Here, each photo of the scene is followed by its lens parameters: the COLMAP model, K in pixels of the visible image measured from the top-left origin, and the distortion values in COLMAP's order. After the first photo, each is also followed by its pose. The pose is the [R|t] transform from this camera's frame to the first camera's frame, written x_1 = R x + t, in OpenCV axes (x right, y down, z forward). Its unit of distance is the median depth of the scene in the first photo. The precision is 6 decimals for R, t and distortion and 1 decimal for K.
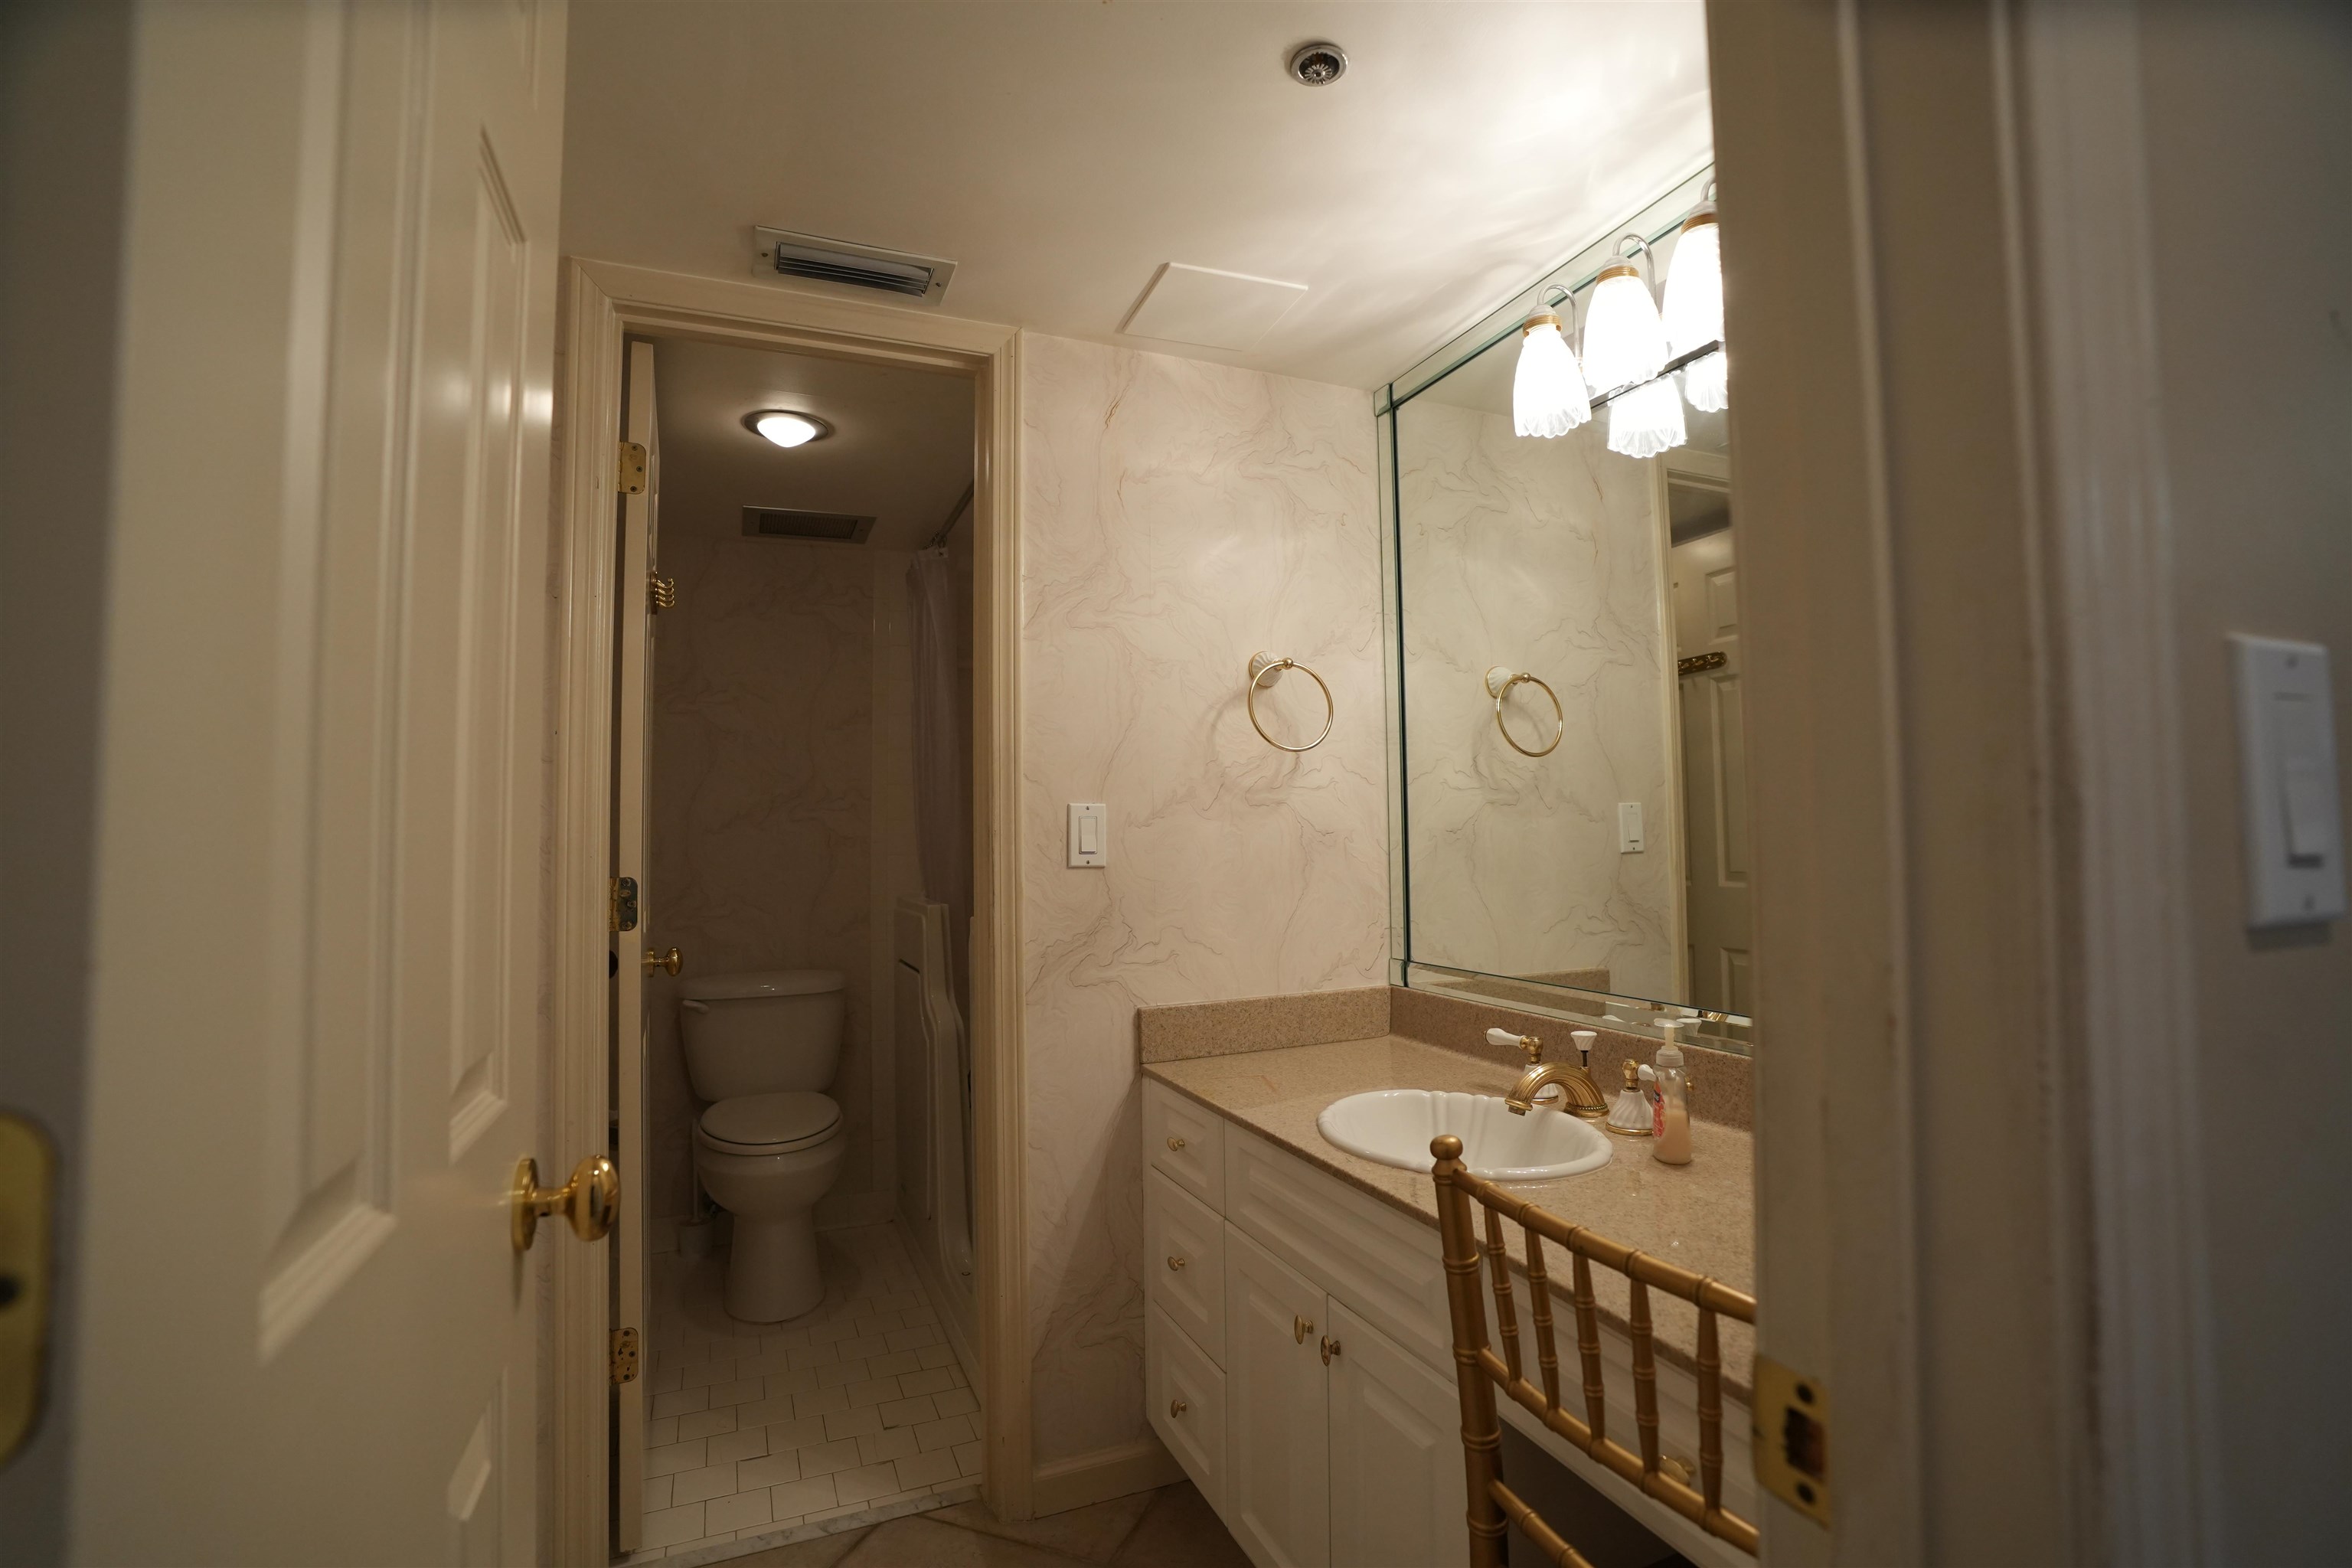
lens RADIAL K [[1082.1, 0, 1160.9], [0, 1082.1, 780.9], [0, 0, 1]] dist [-0.033407, 0.005446]
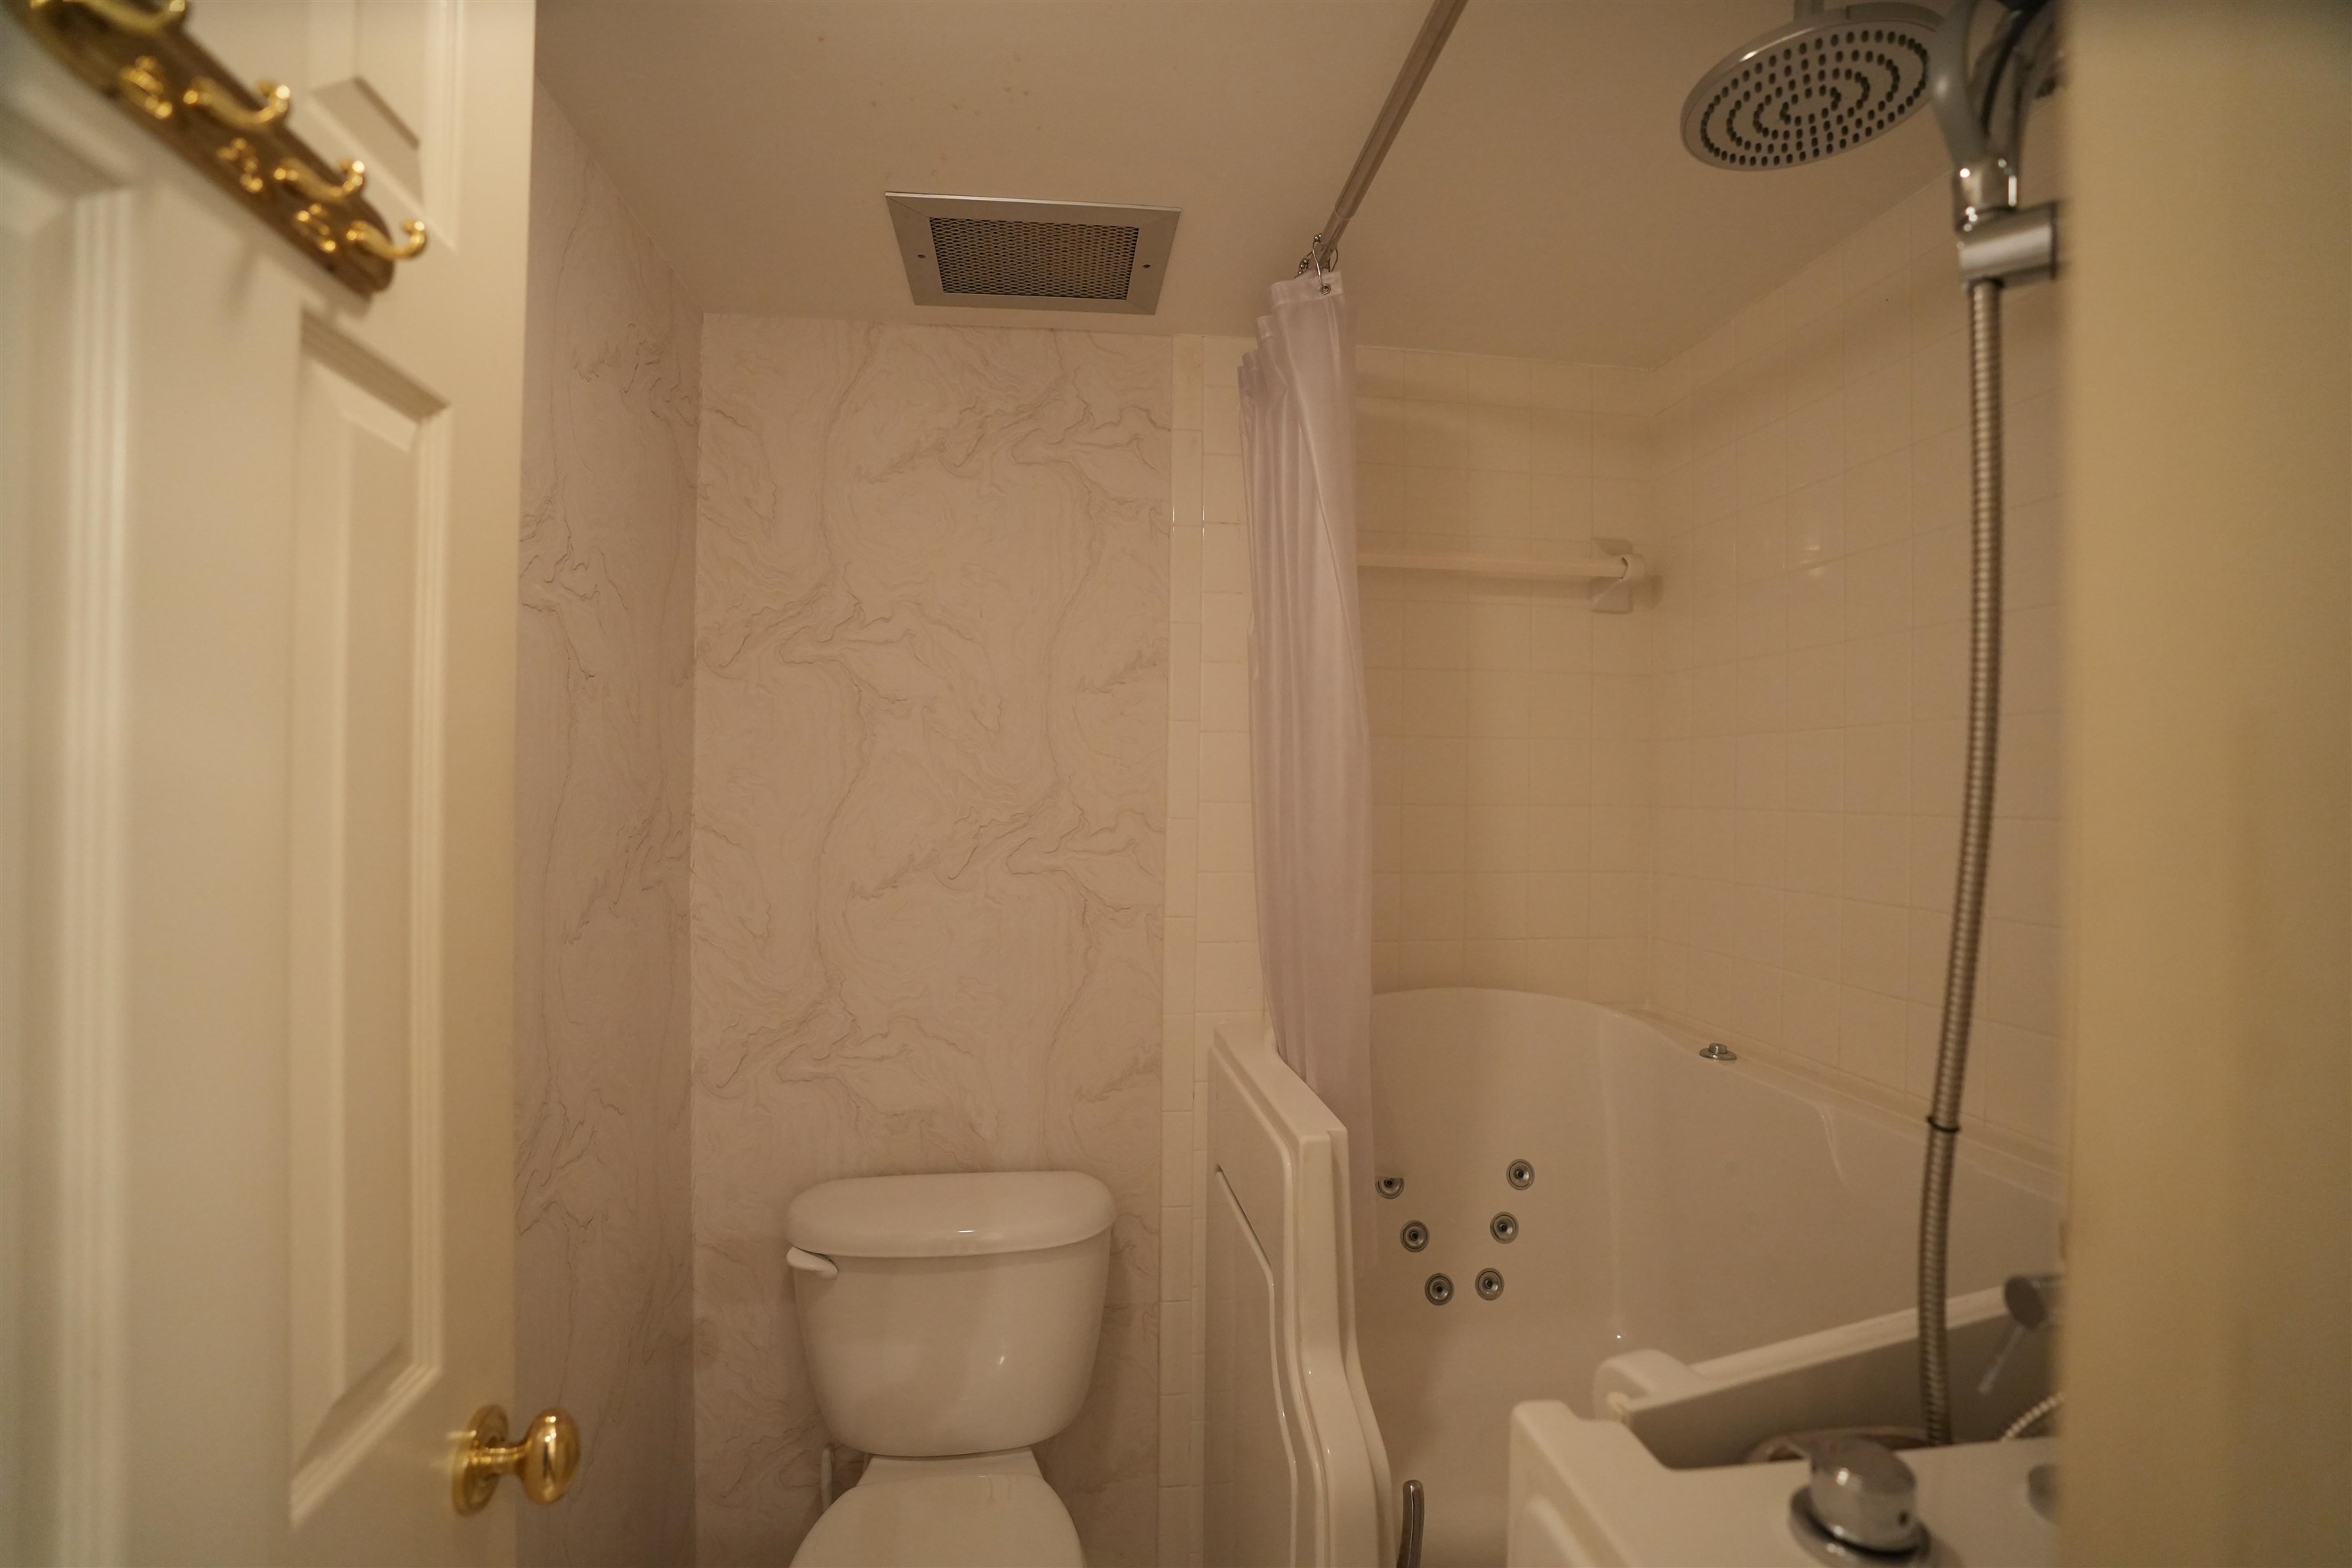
lens RADIAL K [[1082.1, 0, 1172.7], [0, 1082.1, 786.5], [0, 0, 1]] dist [-0.033407, 0.005446]
pose [[0.965625, 0.022109, -0.258998, -0.147700], [-0.008114, 0.998455, 0.054979, -0.033761], [0.259813, -0.050988, 0.964312, 0.560630]]
